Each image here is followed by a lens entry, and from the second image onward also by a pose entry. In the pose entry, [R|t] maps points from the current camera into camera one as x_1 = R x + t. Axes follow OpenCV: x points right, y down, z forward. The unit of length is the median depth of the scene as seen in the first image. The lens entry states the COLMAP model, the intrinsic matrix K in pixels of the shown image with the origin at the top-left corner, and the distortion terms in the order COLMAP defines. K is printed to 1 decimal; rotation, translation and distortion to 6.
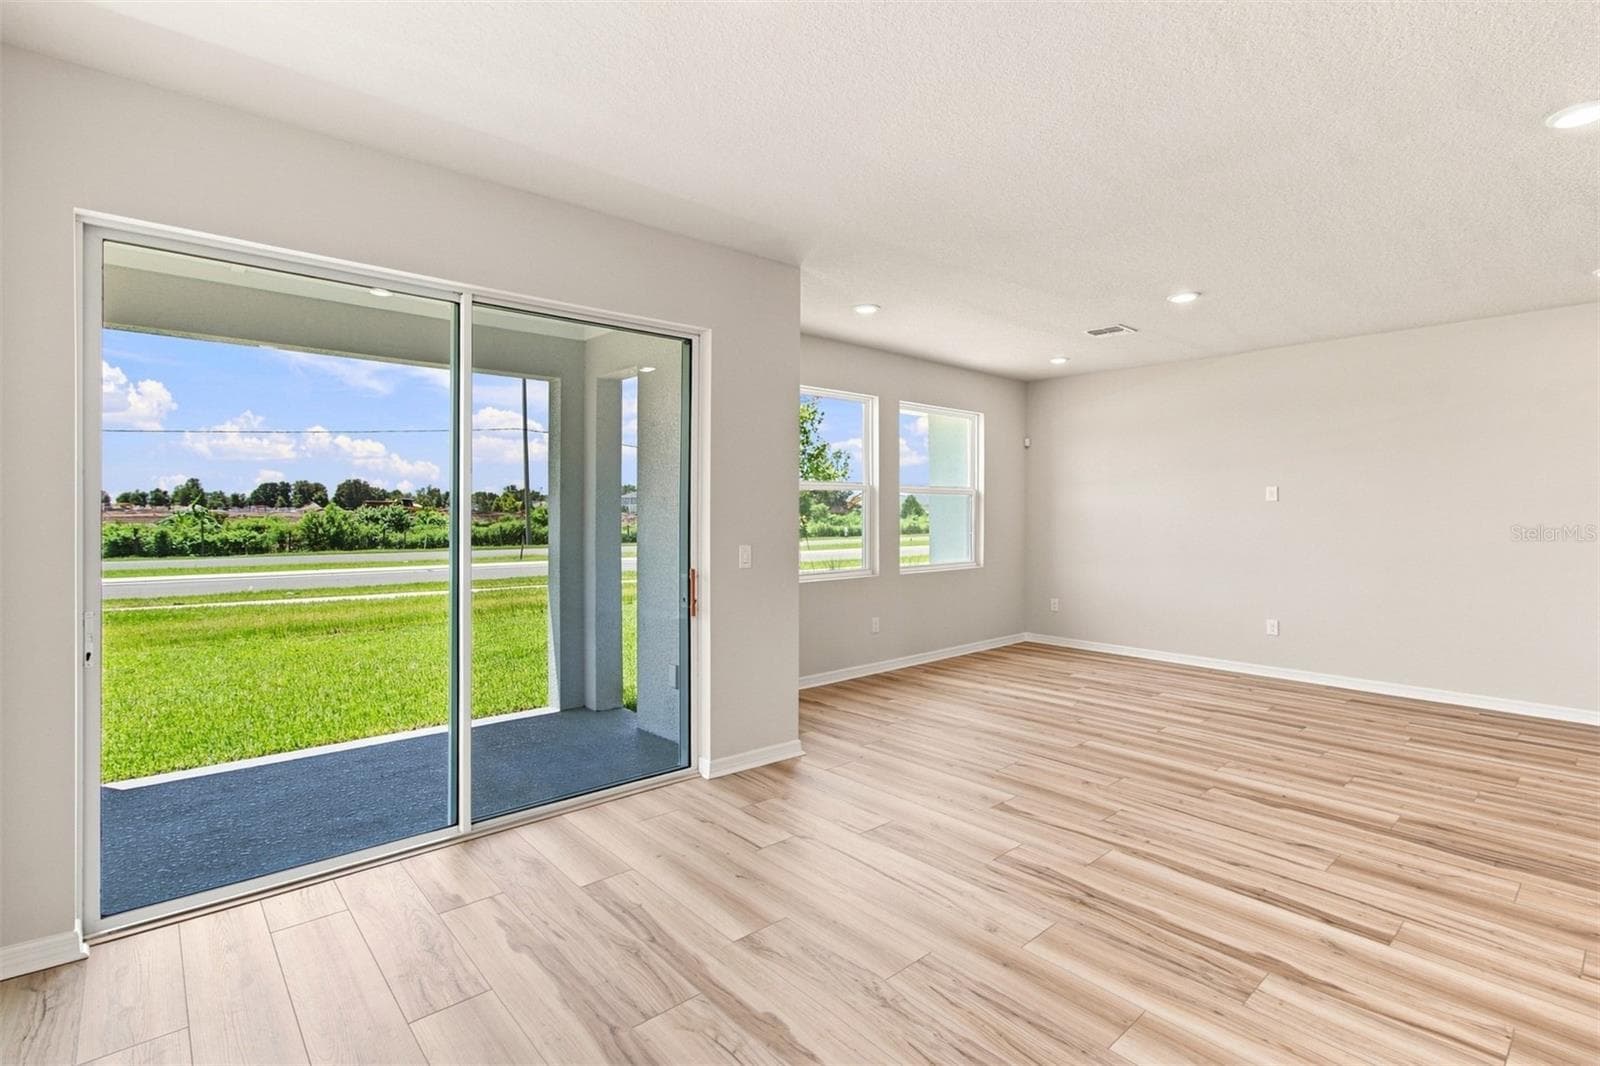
lens RADIAL K [[756.1, 0, 814.7], [0, 756.1, 526.3], [0, 0, 1]] dist [-0.023034, 0.019482]
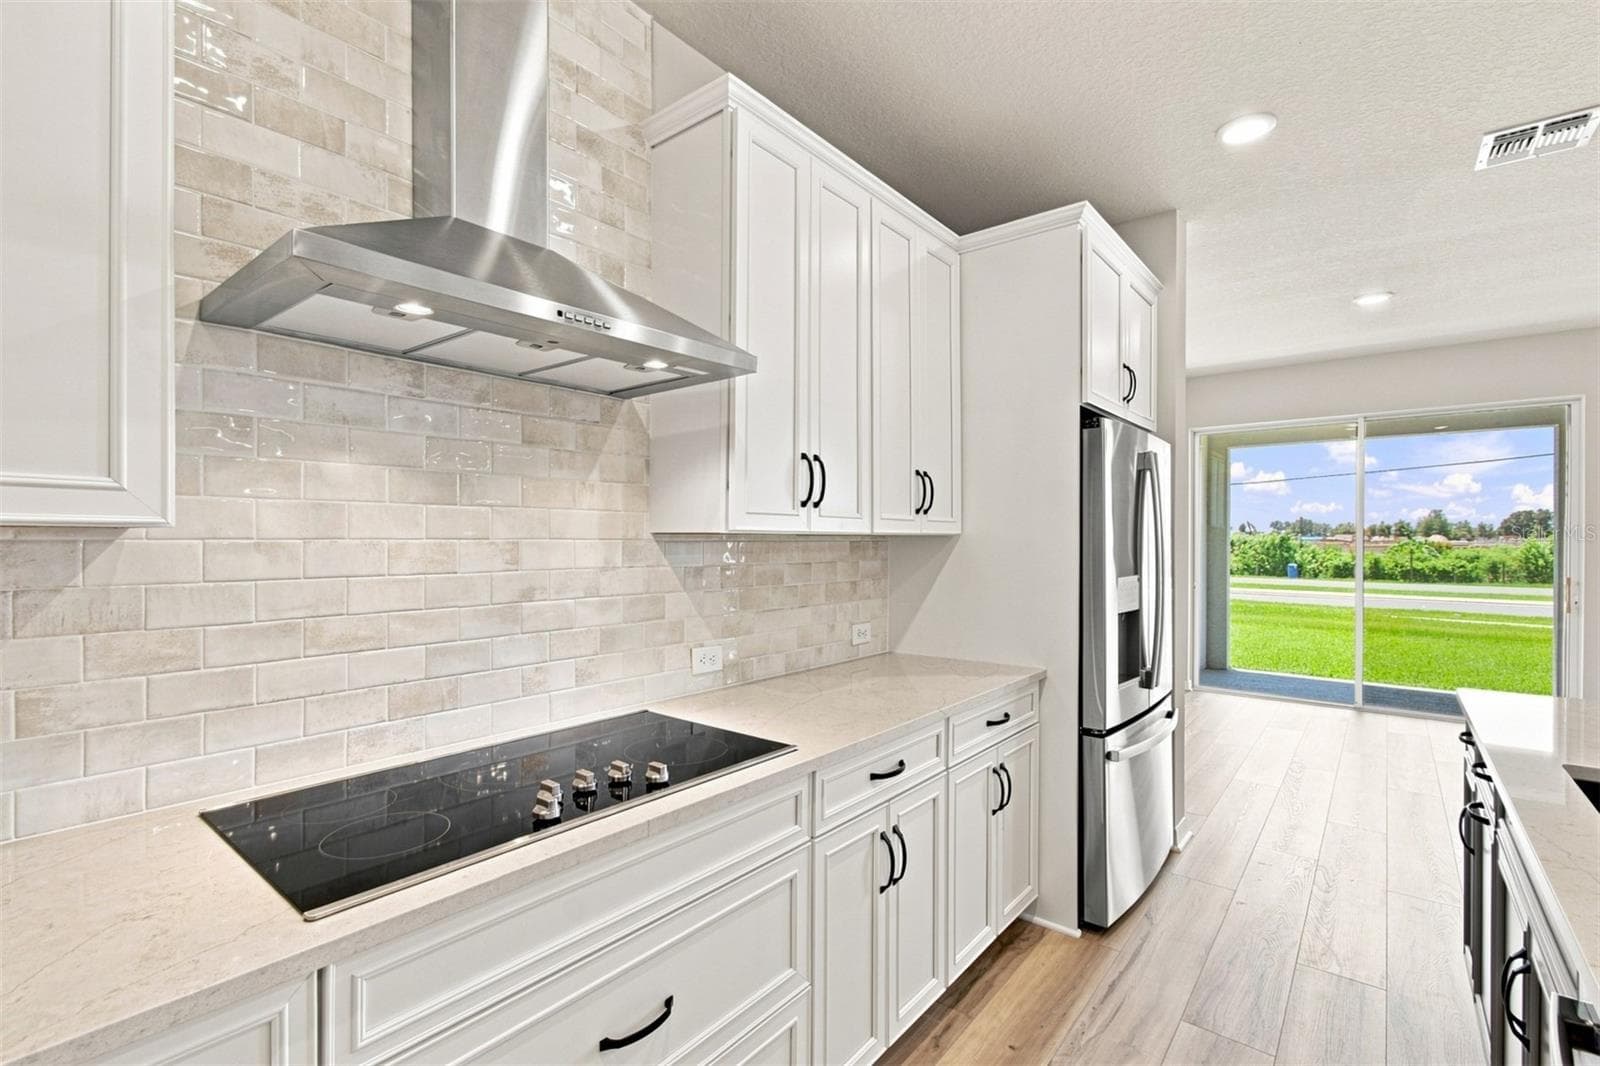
lens RADIAL K [[731.6, 0, 797.5], [0, 731.6, 540.7], [0, 0, 1]] dist [-0.019997, 0.017977]
pose [[0.158818, -0.000350, -0.987308, 0.099978], [-0.021285, 0.999766, -0.003778, 0.002706], [0.987078, 0.021615, 0.158774, -0.060813]]
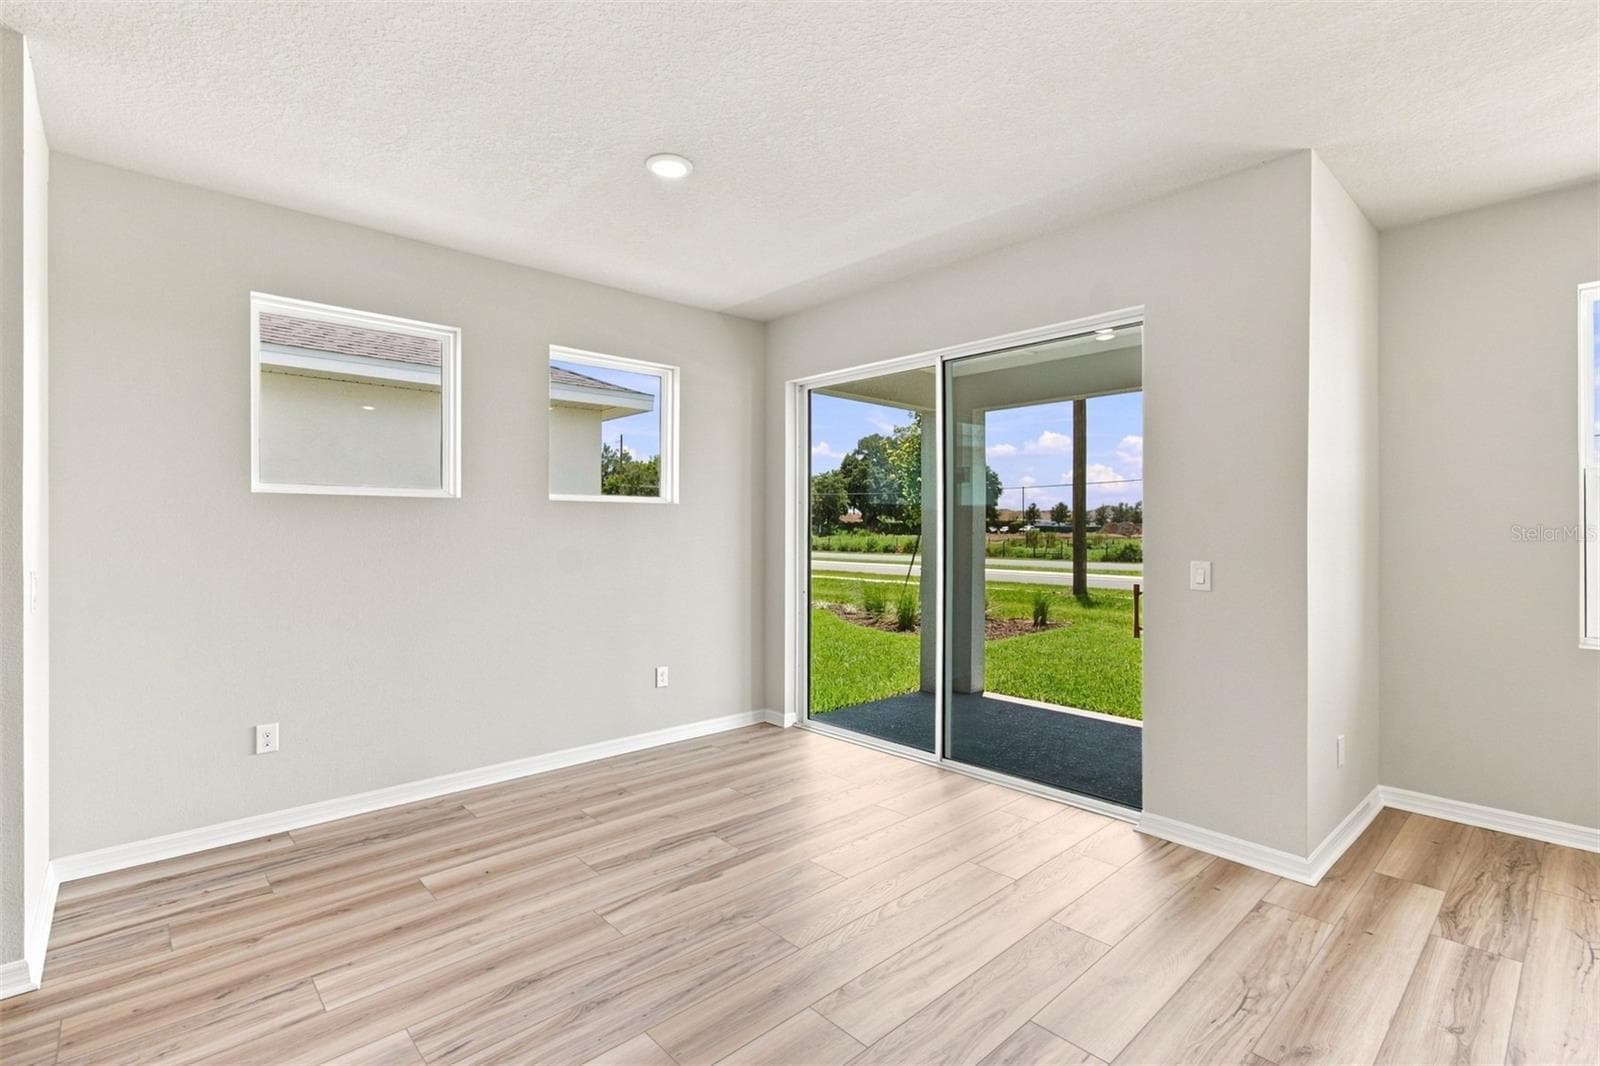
lens RADIAL K [[707.7, 0, 806.4], [0, 707.7, 529.7], [0, 0, 1]] dist [0.000651, -0.000244]
pose [[0.030930, -0.001770, -0.999520, 0.077253], [-0.020945, 0.999778, -0.002419, -0.000968], [0.999302, 0.021010, 0.030886, 0.065486]]
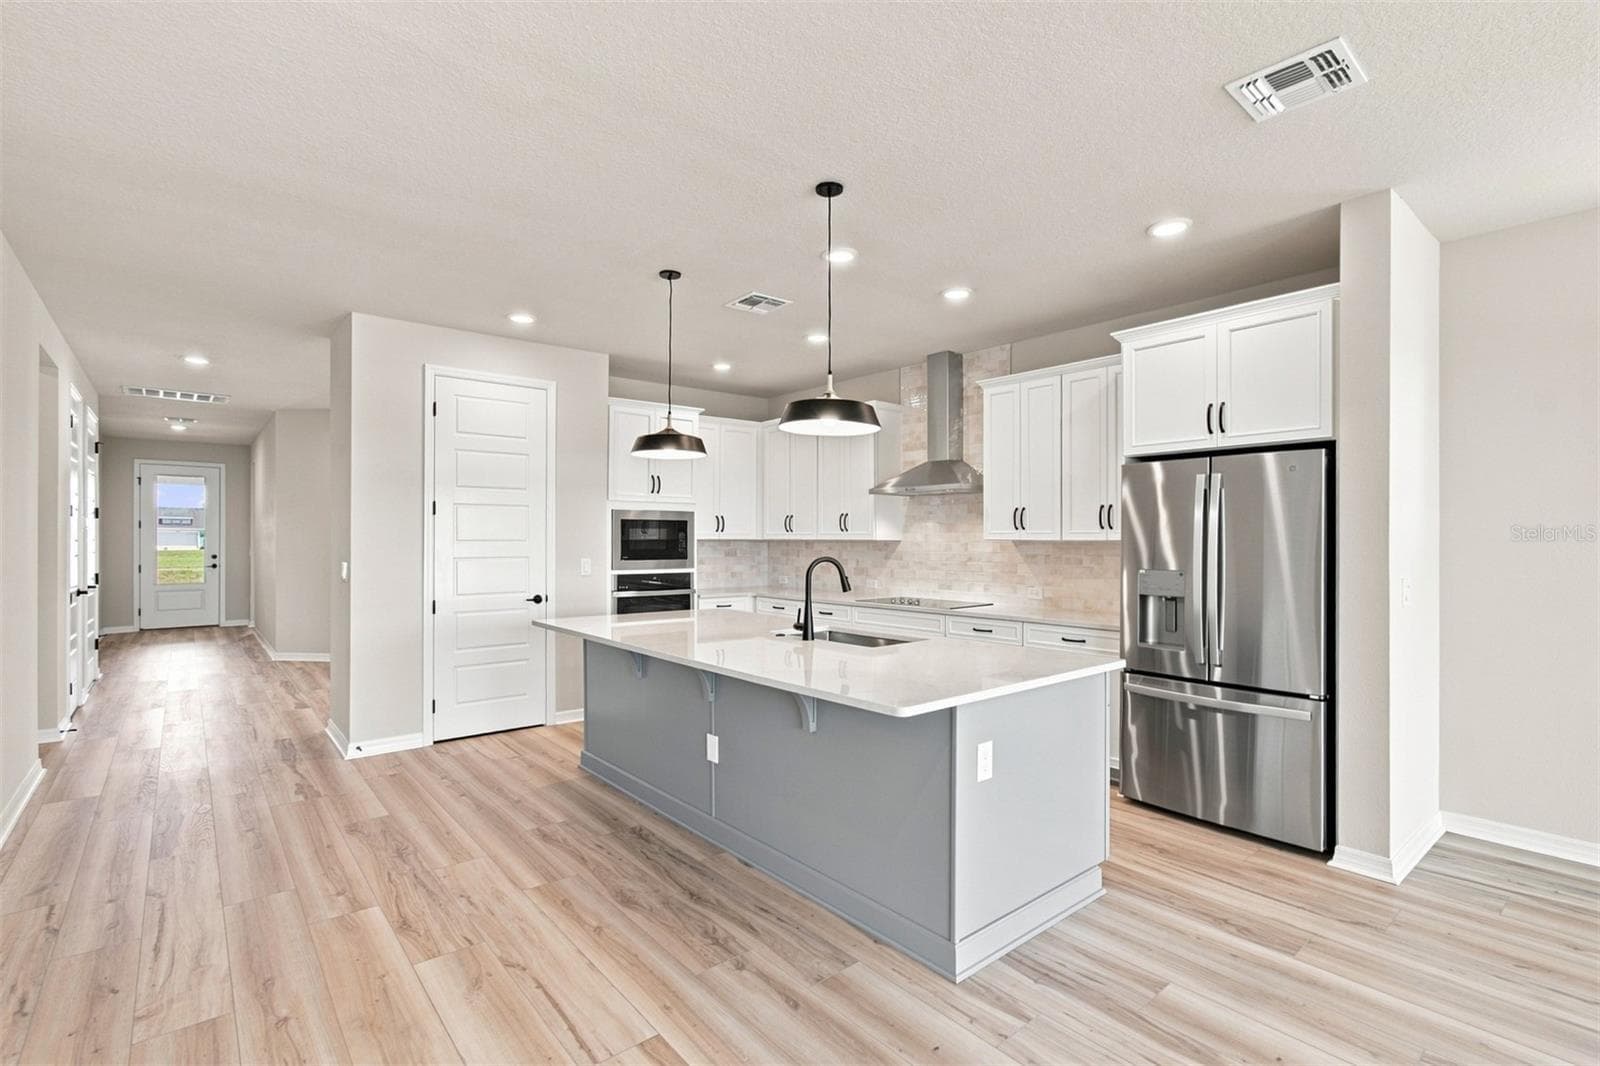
lens RADIAL K [[731.6, 0, 797.5], [0, 731.6, 540.7], [0, 0, 1]] dist [-0.019997, 0.017977]
pose [[-0.999352, -0.004570, 0.035710, 0.079958], [-0.003807, 0.999764, 0.021403, -0.000830], [-0.035800, 0.021254, -0.999133, 0.089450]]
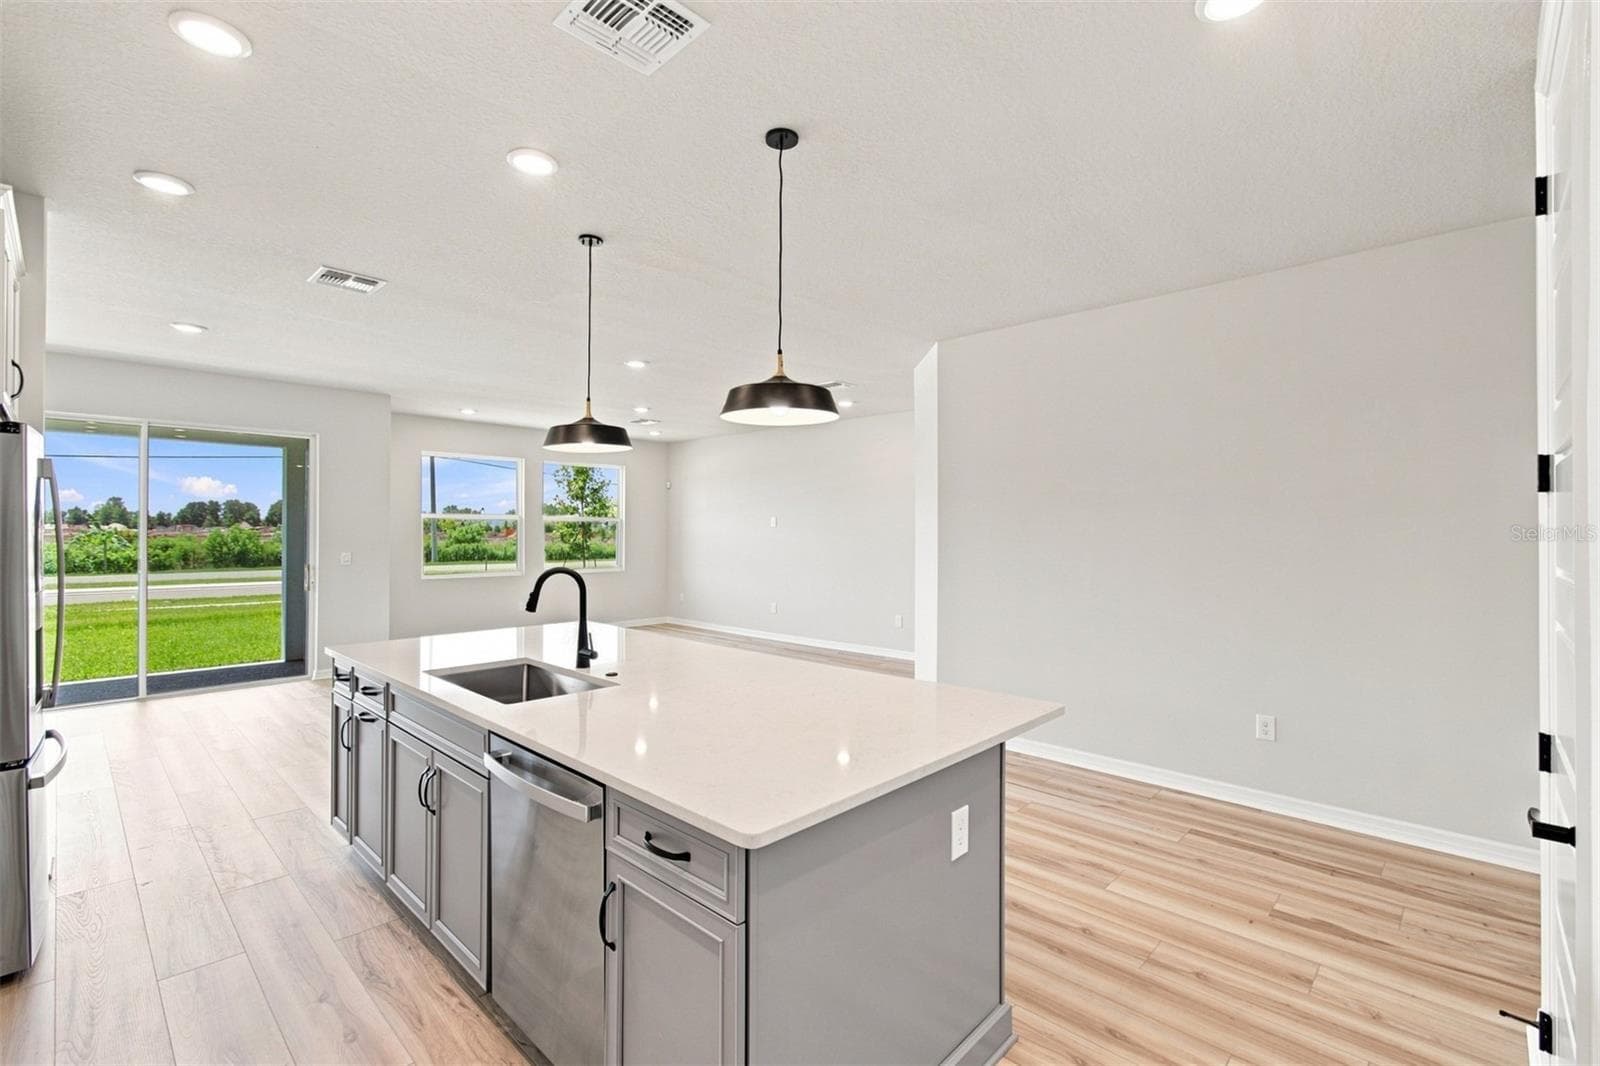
lens RADIAL K [[707.7, 0, 806.4], [0, 707.7, 529.7], [0, 0, 1]] dist [0.000651, -0.000244]
pose [[0.996619, 0.001159, 0.082153, 0.100226], [0.000649, 0.999758, -0.021981, 0.000948], [-0.082159, 0.021960, 0.996377, -0.089992]]
